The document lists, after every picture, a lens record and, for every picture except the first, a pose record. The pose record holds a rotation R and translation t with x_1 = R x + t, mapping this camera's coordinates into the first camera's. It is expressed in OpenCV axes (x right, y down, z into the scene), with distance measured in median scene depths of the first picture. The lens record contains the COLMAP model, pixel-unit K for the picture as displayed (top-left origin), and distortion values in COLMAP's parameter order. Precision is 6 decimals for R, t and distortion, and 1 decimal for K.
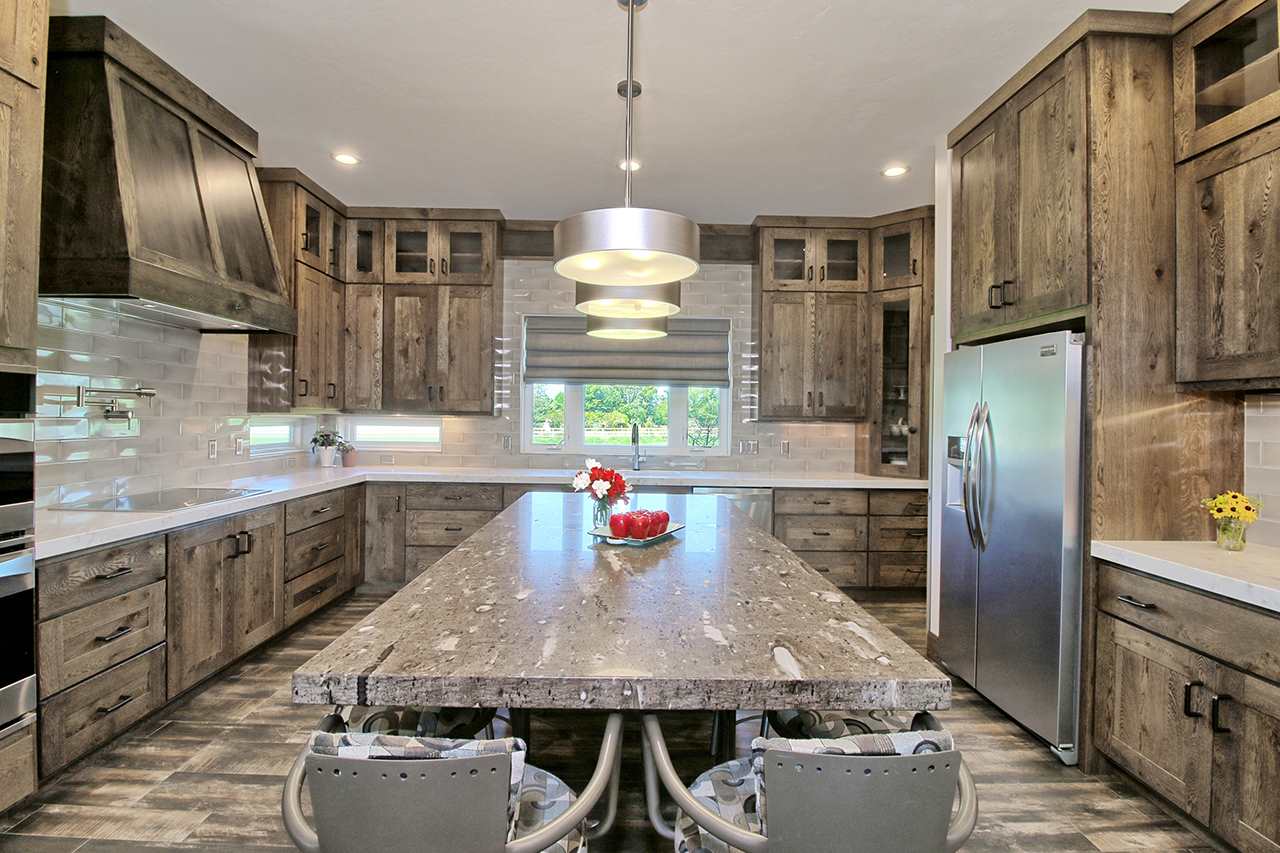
lens RADIAL K [[592.5, 0, 640.2], [0, 592.5, 417.4], [0, 0, 1]] dist [-0.023854, -0.000945]
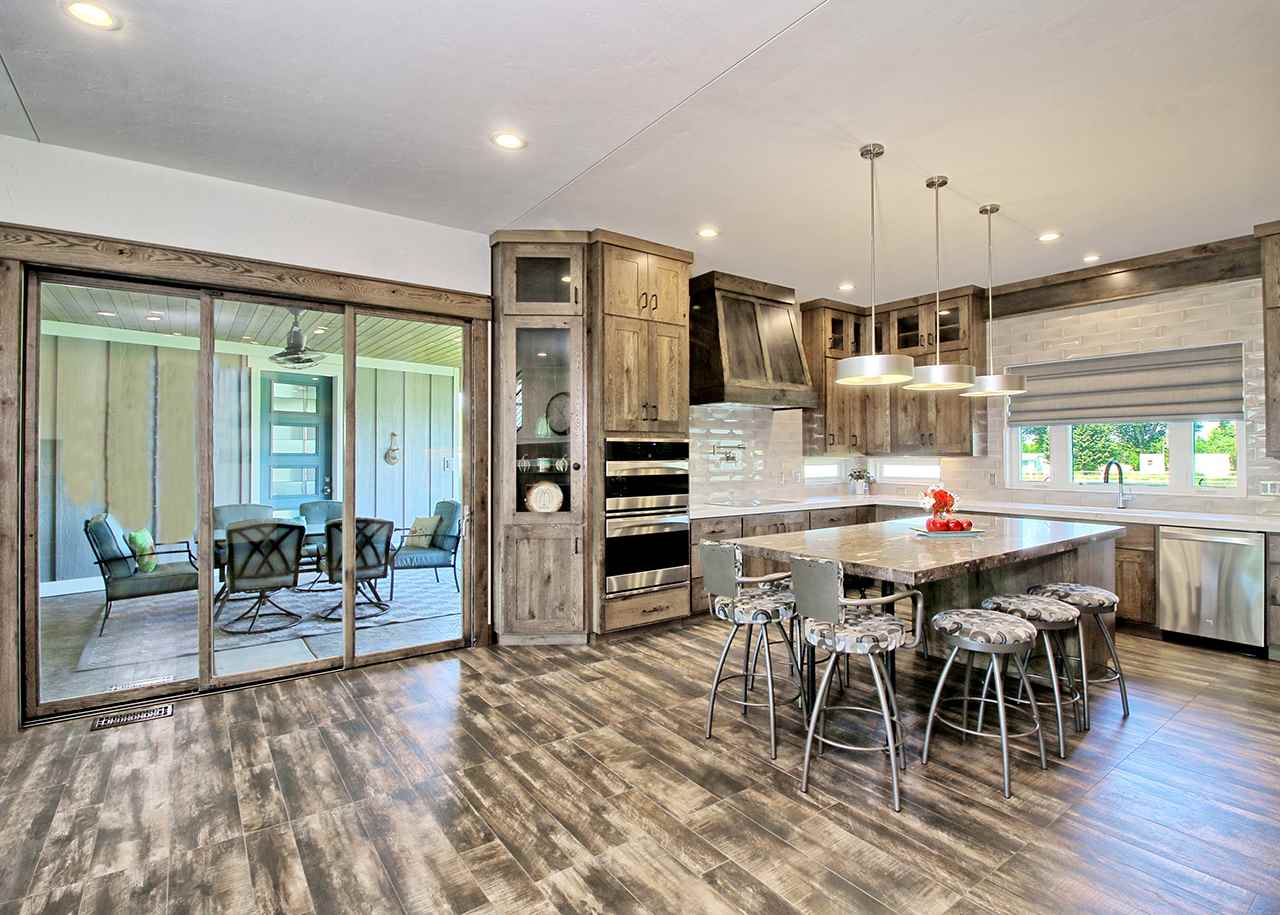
lens RADIAL K [[633.2, 0, 643.7], [0, 633.2, 454.1], [0, 0, 1]] dist [0.000291, 0.000057]
pose [[0.555085, -0.016858, -0.831623, 0.520391], [0.010616, 0.999857, -0.013182, 0.004099], [0.831726, -0.001511, 0.555185, -0.314646]]
